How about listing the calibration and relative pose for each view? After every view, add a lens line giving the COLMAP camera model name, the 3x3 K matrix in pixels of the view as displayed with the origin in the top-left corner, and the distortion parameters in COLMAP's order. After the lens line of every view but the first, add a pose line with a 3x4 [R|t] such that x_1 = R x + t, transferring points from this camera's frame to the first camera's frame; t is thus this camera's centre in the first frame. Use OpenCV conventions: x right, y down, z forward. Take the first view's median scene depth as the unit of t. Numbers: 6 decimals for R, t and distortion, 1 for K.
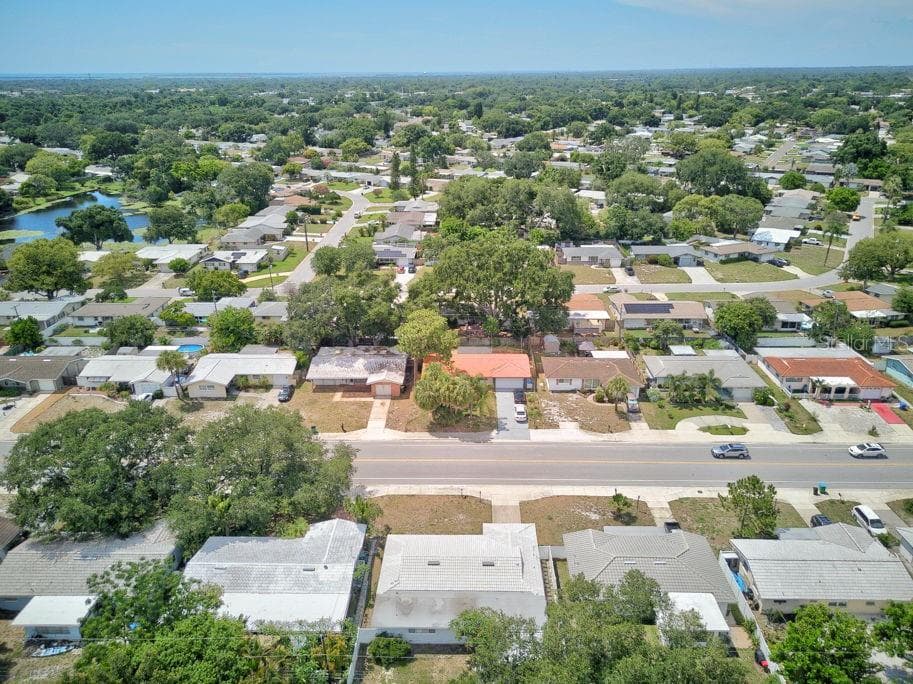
lens RADIAL K [[648.6, 0, 452.9], [0, 648.6, 343.4], [0, 0, 1]] dist [0.080081, -0.090100]
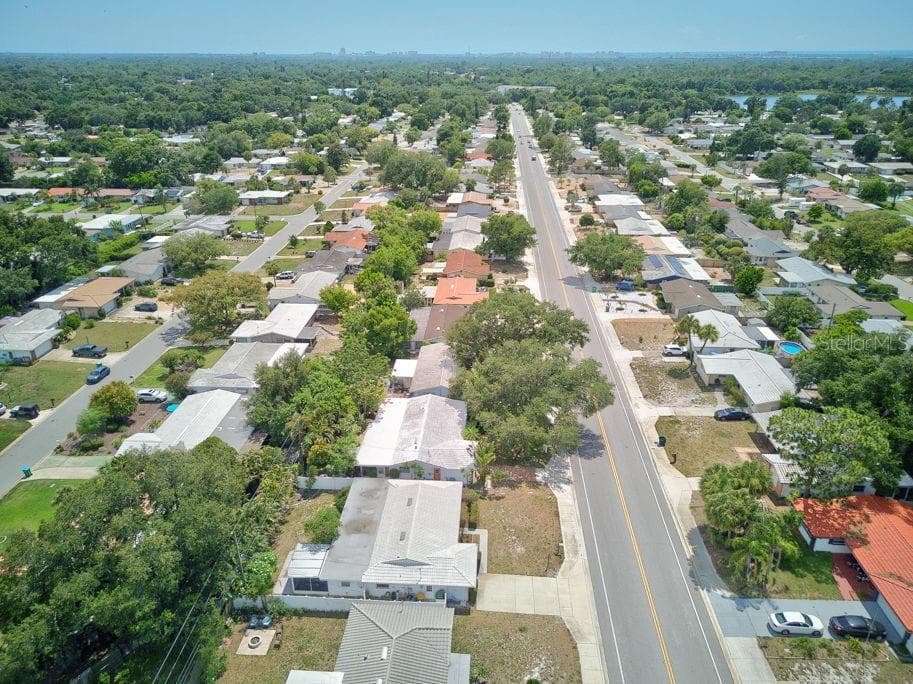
lens RADIAL K [[648.6, 0, 452.9], [0, 648.6, 343.4], [0, 0, 1]] dist [0.080081, -0.090100]
pose [[-0.031180, 0.421042, -0.906505, 0.569453], [-0.377798, 0.834698, 0.400685, -0.238773], [0.925363, 0.354969, 0.133043, 0.547598]]
